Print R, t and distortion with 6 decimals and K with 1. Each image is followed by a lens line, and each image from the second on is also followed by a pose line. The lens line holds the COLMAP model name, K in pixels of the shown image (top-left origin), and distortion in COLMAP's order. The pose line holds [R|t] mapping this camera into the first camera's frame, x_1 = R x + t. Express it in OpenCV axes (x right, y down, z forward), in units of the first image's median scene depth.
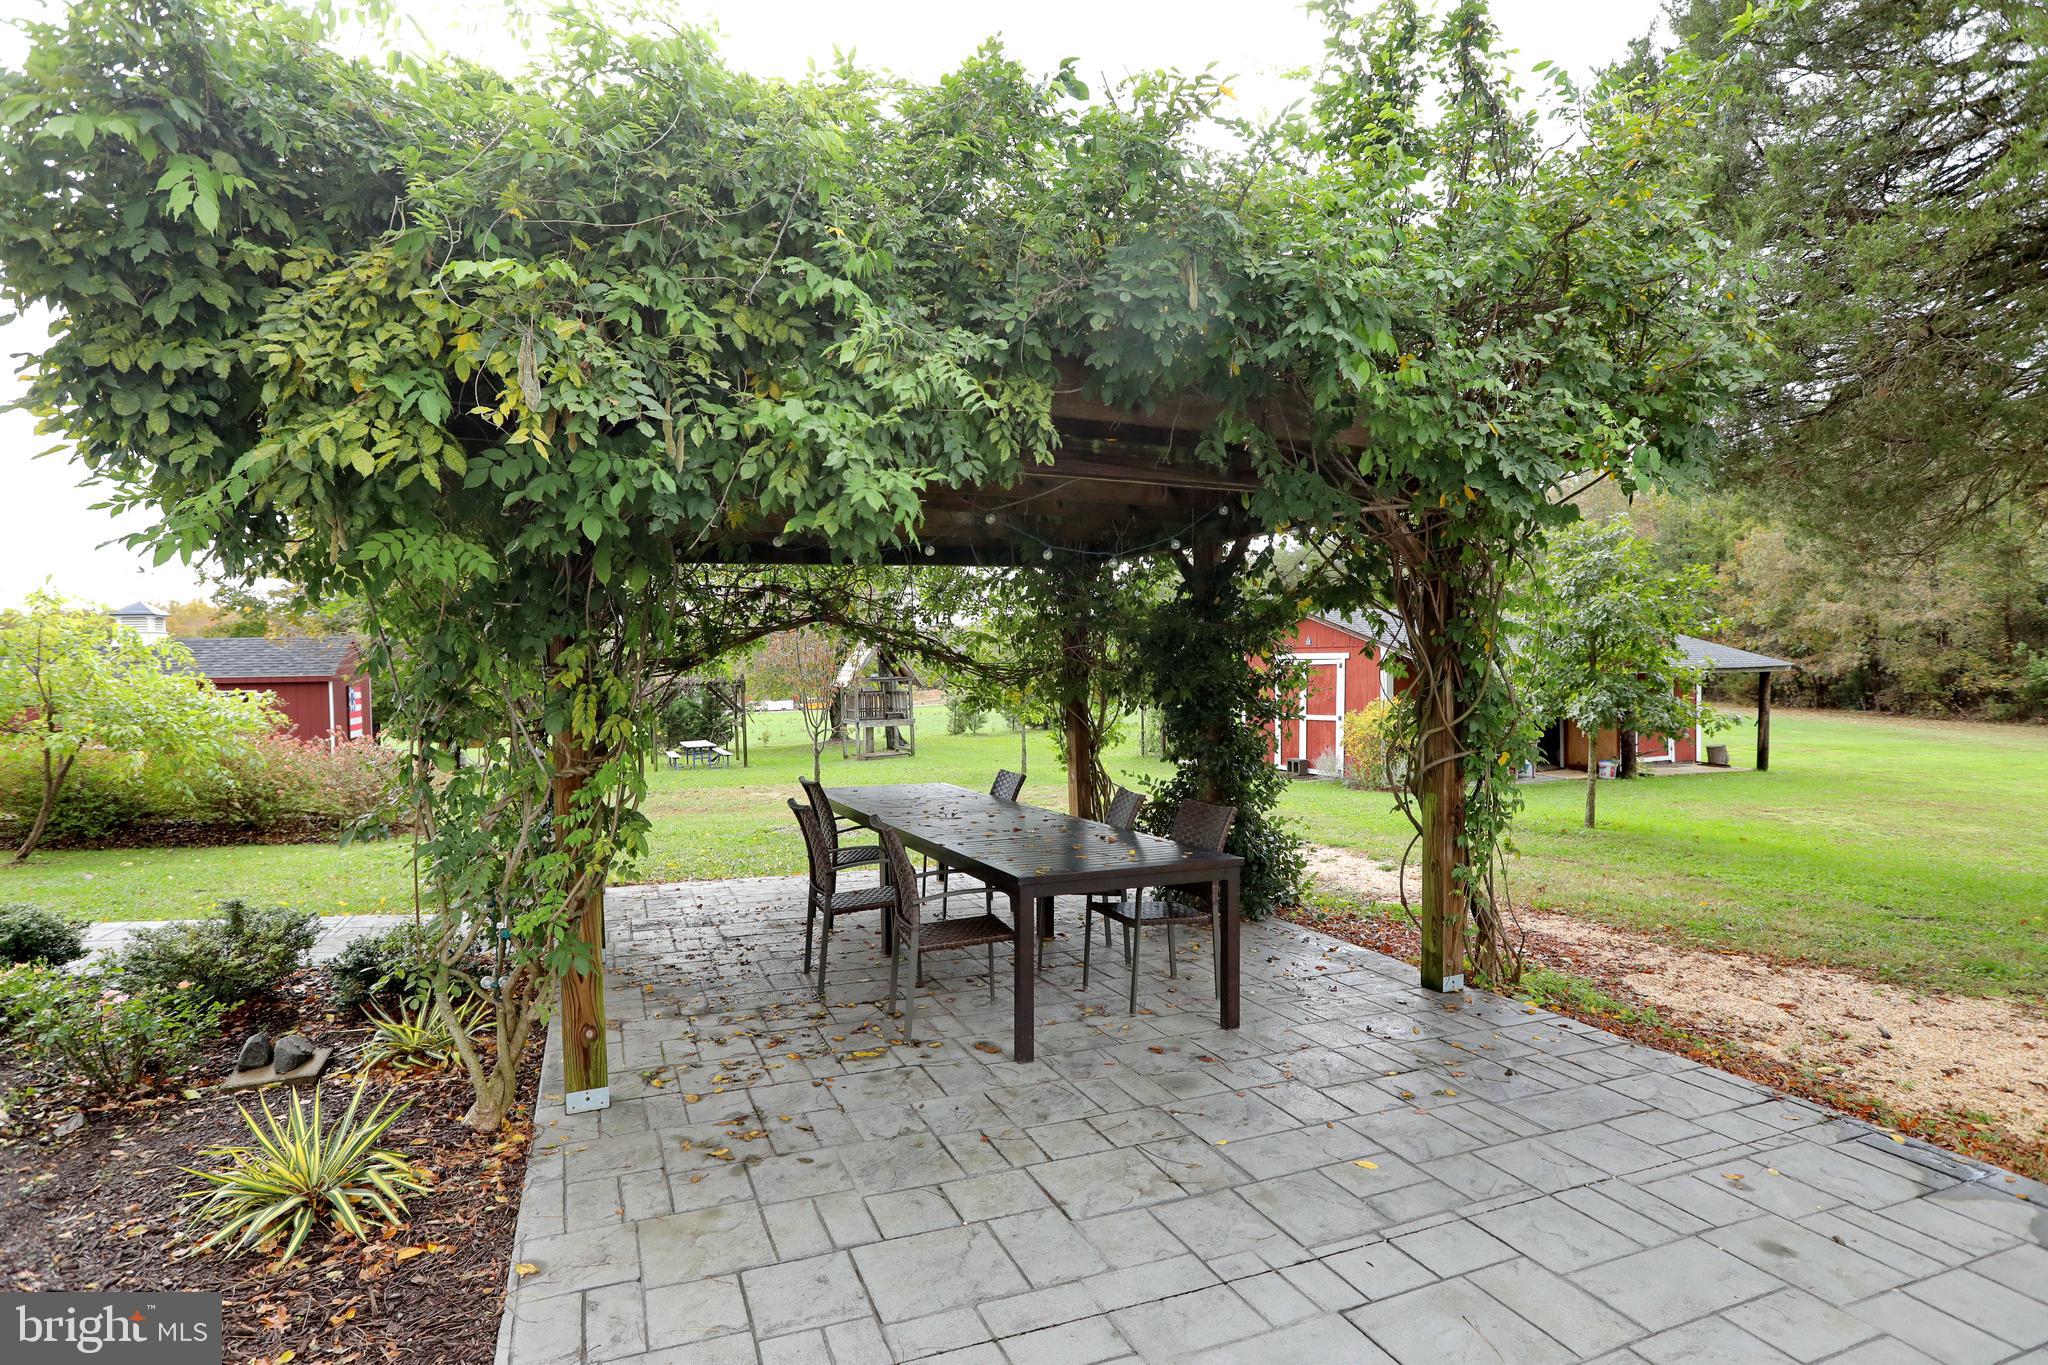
lens RADIAL K [[1049.8, 0, 1025.9], [0, 1049.8, 684.7], [0, 0, 1]] dist [-0.032360, 0.008173]
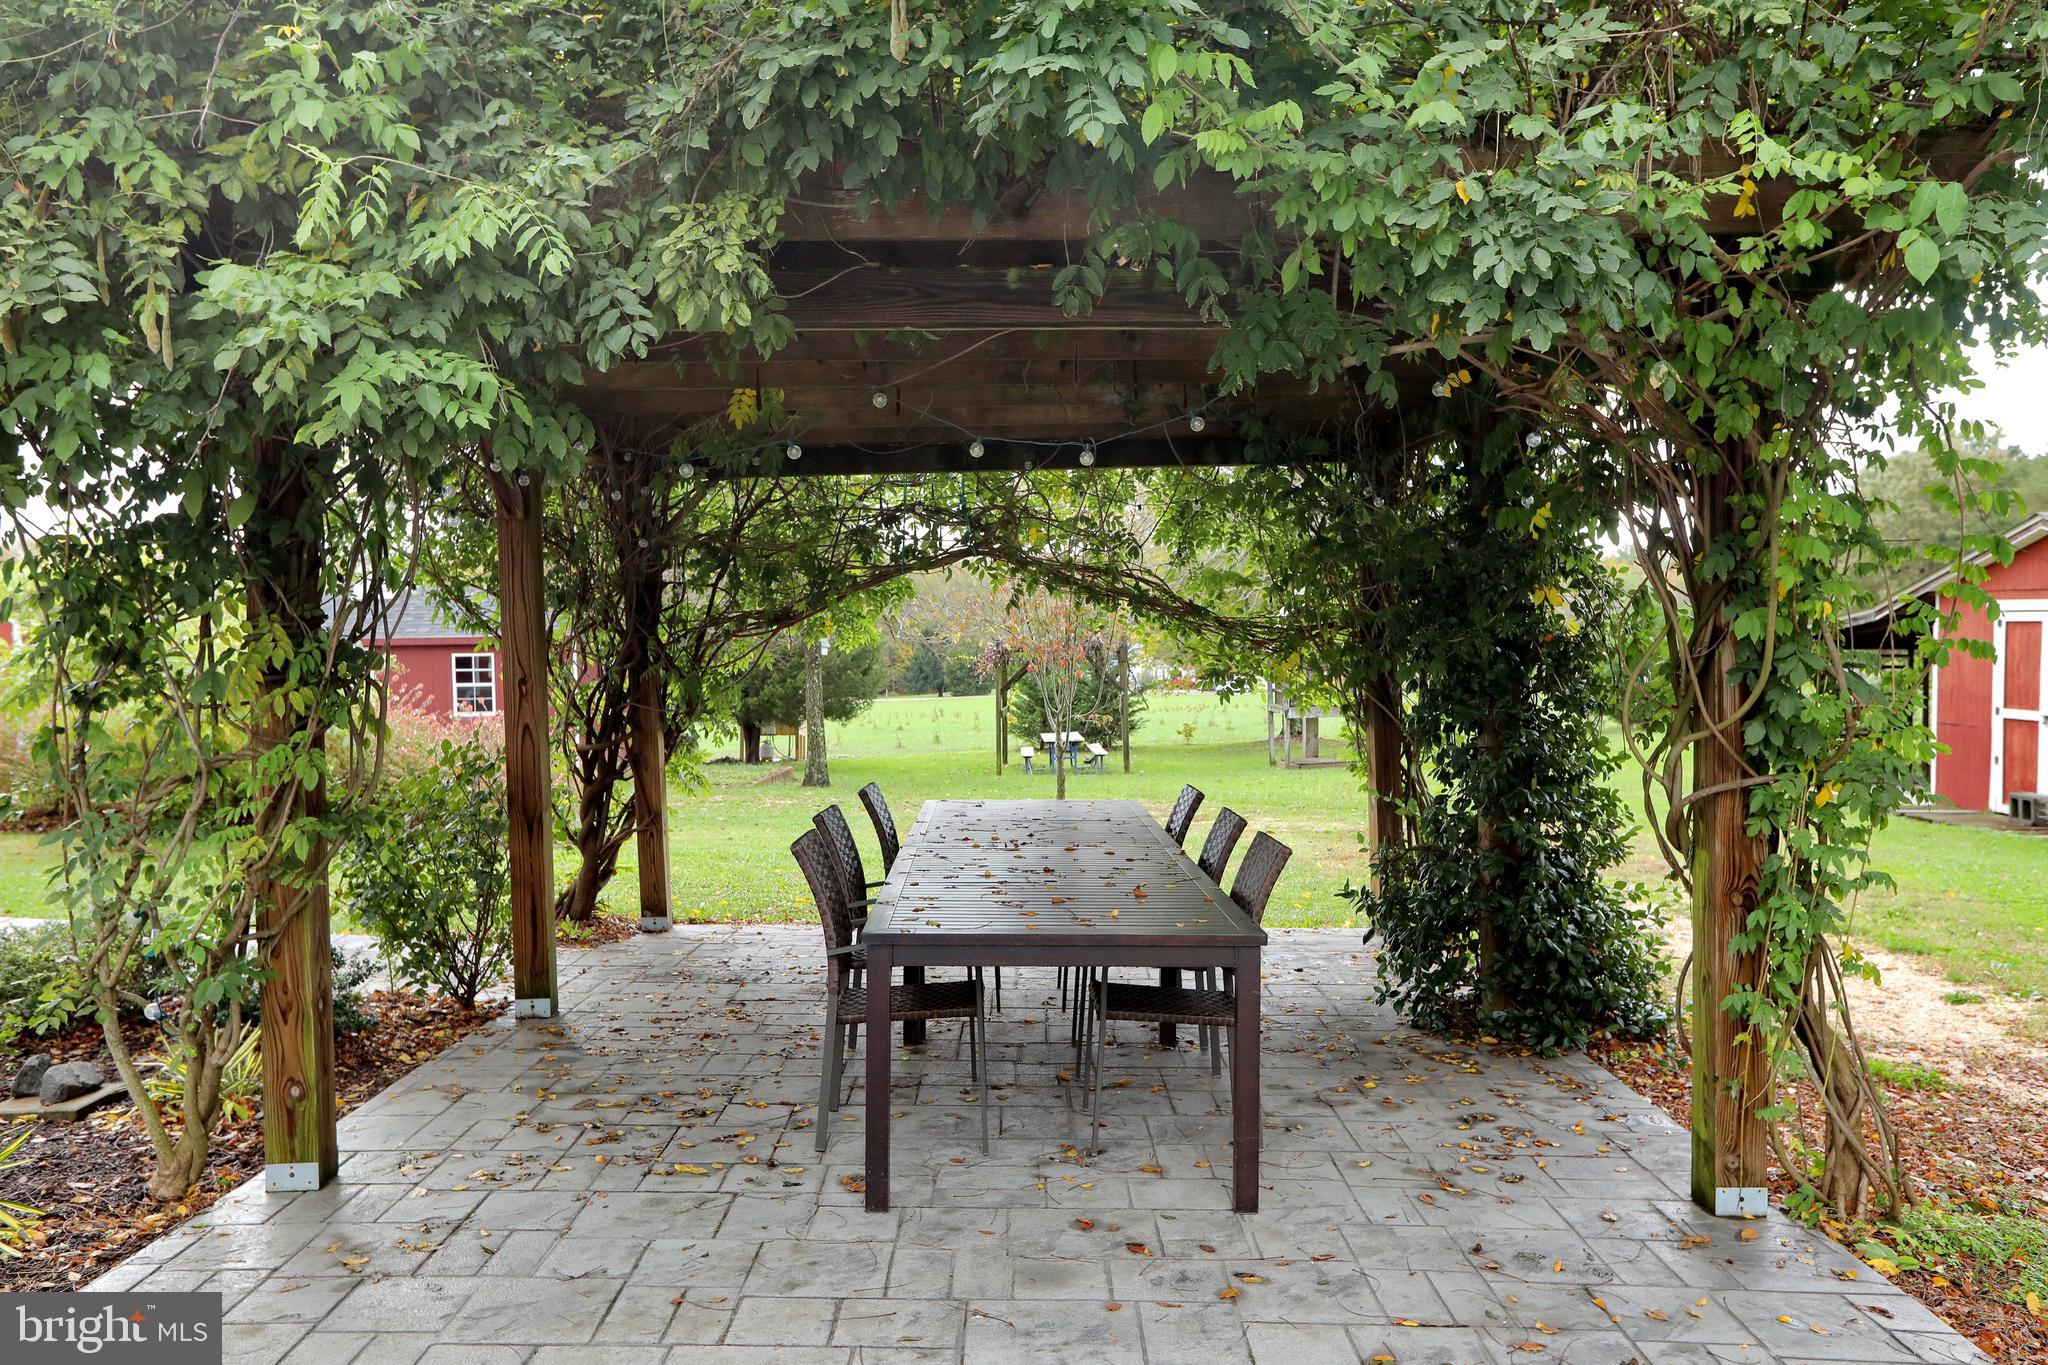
lens RADIAL K [[1627.3, 0, 1017.0], [0, 1627.3, 678.5], [0, 0, 1]] dist [0.028683, 0.011471]
pose [[0.918132, 0.013118, -0.396058, 0.365902], [-0.006887, 0.999829, 0.017150, 0.001162], [0.396216, -0.013018, 0.918065, 0.059636]]
